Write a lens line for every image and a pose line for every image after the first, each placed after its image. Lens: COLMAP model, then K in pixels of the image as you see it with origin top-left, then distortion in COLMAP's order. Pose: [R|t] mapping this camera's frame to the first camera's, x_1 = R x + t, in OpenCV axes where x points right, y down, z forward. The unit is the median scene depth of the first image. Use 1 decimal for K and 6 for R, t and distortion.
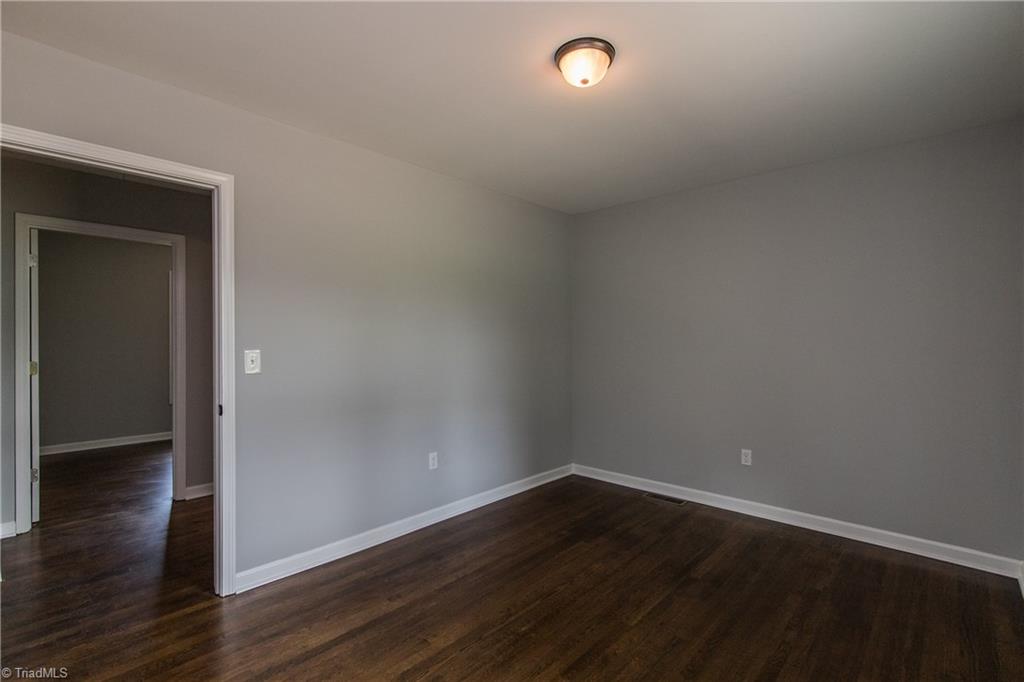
lens RADIAL K [[468.9, 0, 515.1], [0, 468.9, 340.3], [0, 0, 1]] dist [-0.000776, -0.000348]
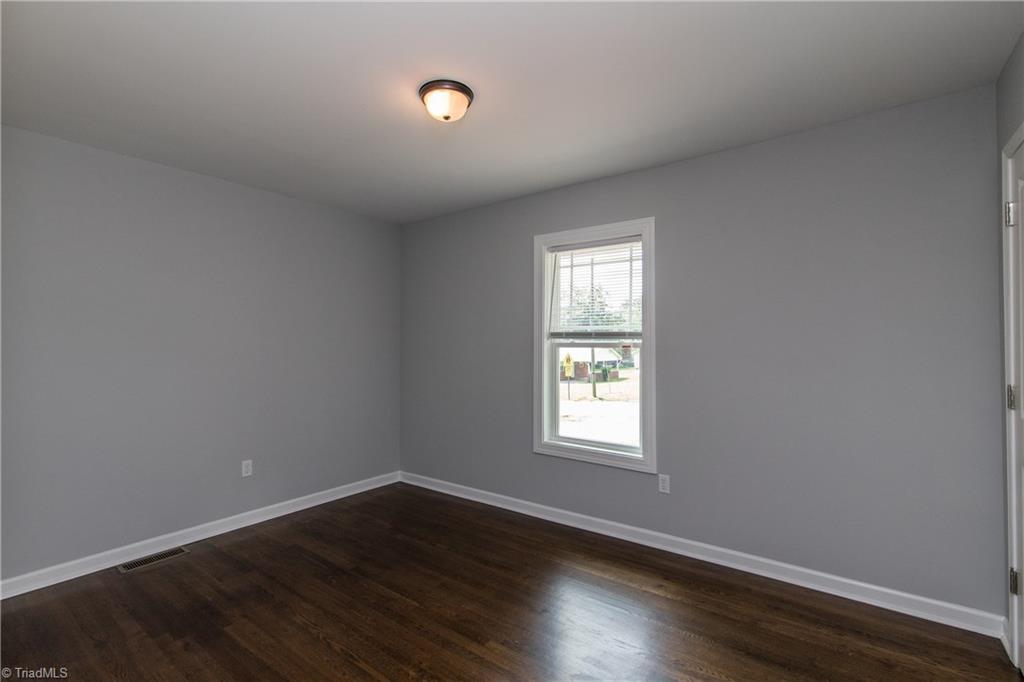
lens RADIAL K [[468.9, 0, 515.1], [0, 468.9, 340.3], [0, 0, 1]] dist [-0.000776, -0.000348]
pose [[-0.107730, 0.008934, 0.994140, -0.661258], [0.008198, 0.999934, -0.008098, -0.004976], [-0.994146, 0.007278, -0.107796, 0.665363]]
